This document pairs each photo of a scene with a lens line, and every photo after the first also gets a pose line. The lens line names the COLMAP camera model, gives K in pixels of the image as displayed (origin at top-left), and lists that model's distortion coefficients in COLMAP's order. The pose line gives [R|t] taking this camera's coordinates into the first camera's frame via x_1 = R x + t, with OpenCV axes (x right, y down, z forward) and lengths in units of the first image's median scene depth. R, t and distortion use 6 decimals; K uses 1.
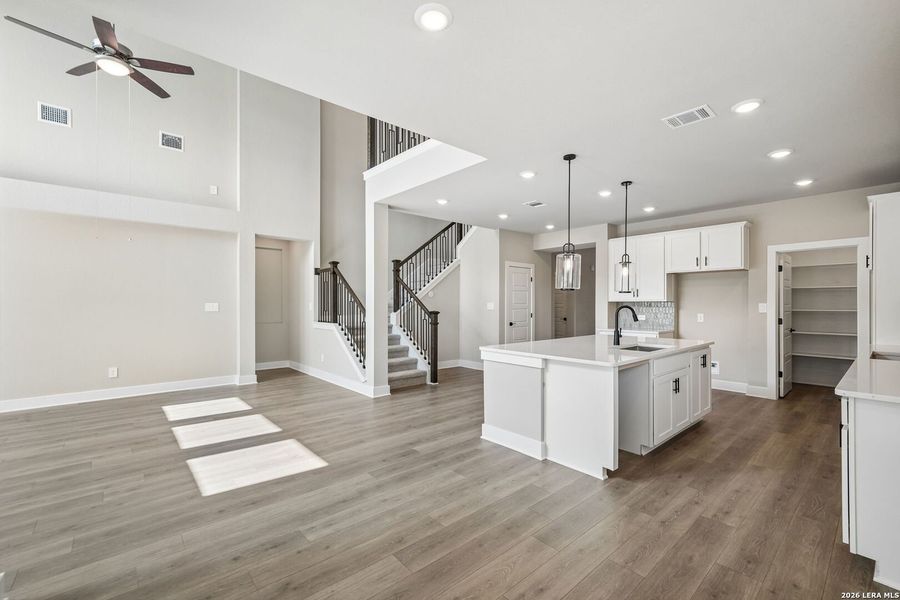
lens RADIAL K [[384.4, 0, 448.0], [0, 384.4, 301.5], [0, 0, 1]] dist [0.001882, 0.000307]
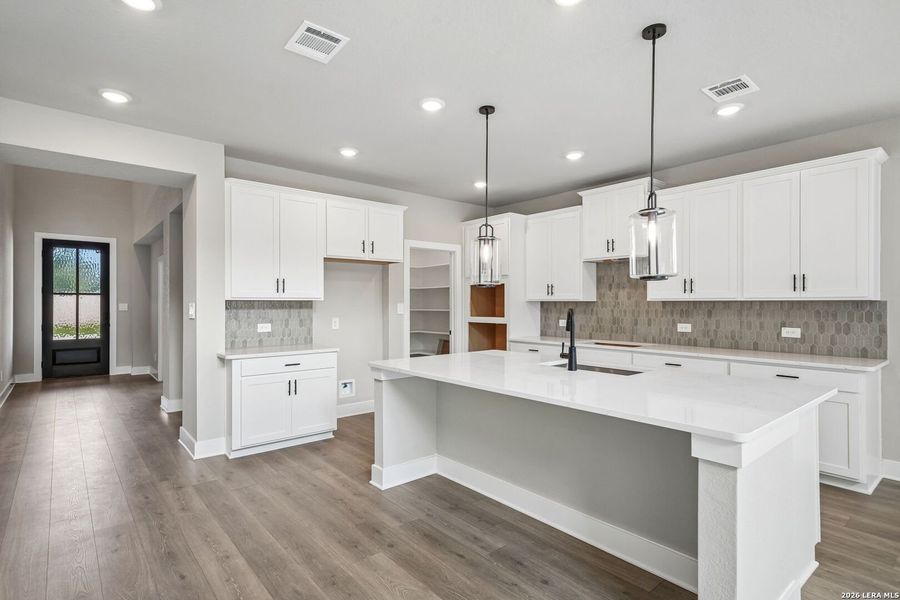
lens RADIAL K [[452.0, 0, 448.5], [0, 452.0, 305.4], [0, 0, 1]] dist [0.013317, -0.000068]
pose [[0.018146, -0.005455, 0.999820, -0.216997], [-0.004960, 0.999972, 0.005546, 0.003056], [-0.999823, -0.005060, 0.018119, 0.860763]]
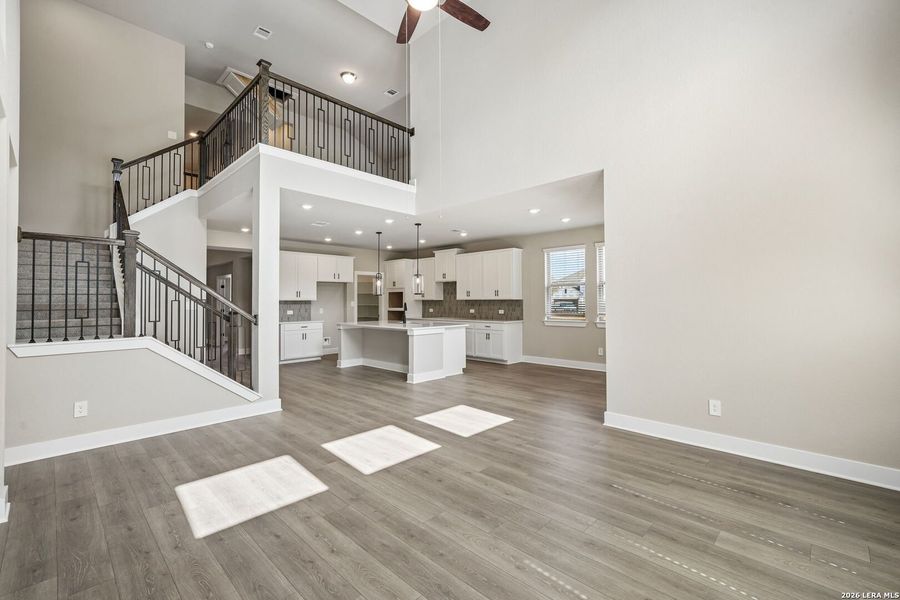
lens RADIAL K [[393.0, 0, 451.2], [0, 393.0, 294.1], [0, 0, 1]] dist [0.001756, 0.000291]
pose [[-0.081903, 0.017203, 0.996492, -1.099246], [-0.000065, 0.999851, -0.017267, 0.001781], [-0.996640, -0.001479, -0.081890, 0.673466]]
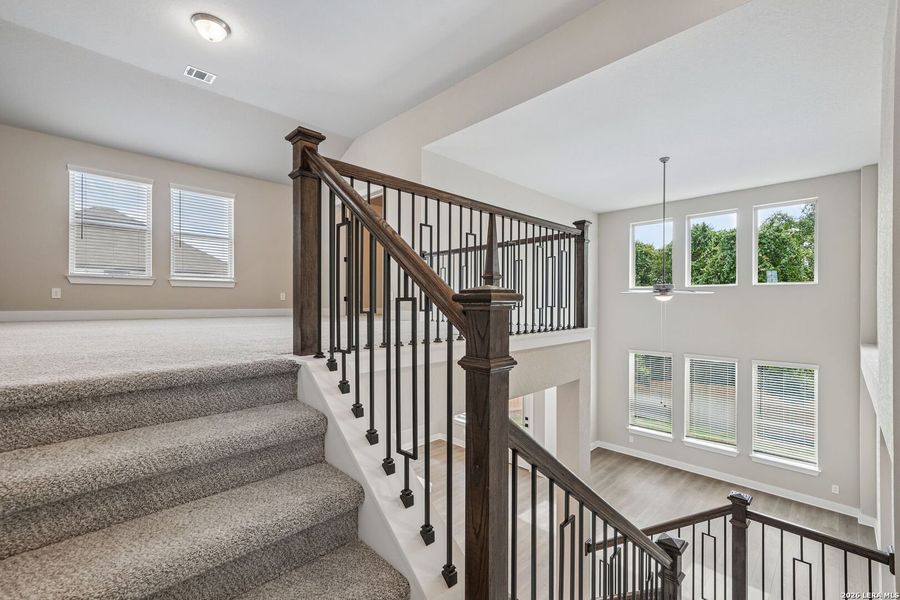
lens RADIAL K [[385.3, 0, 448.3], [0, 385.3, 306.1], [0, 0, 1]] dist [0.001103, 0.000239]
pose [[-0.998292, -0.003379, -0.058319, 0.075970], [-0.003275, 0.999993, -0.001878, -0.375853], [0.058324, -0.001684, -0.998296, 1.696156]]
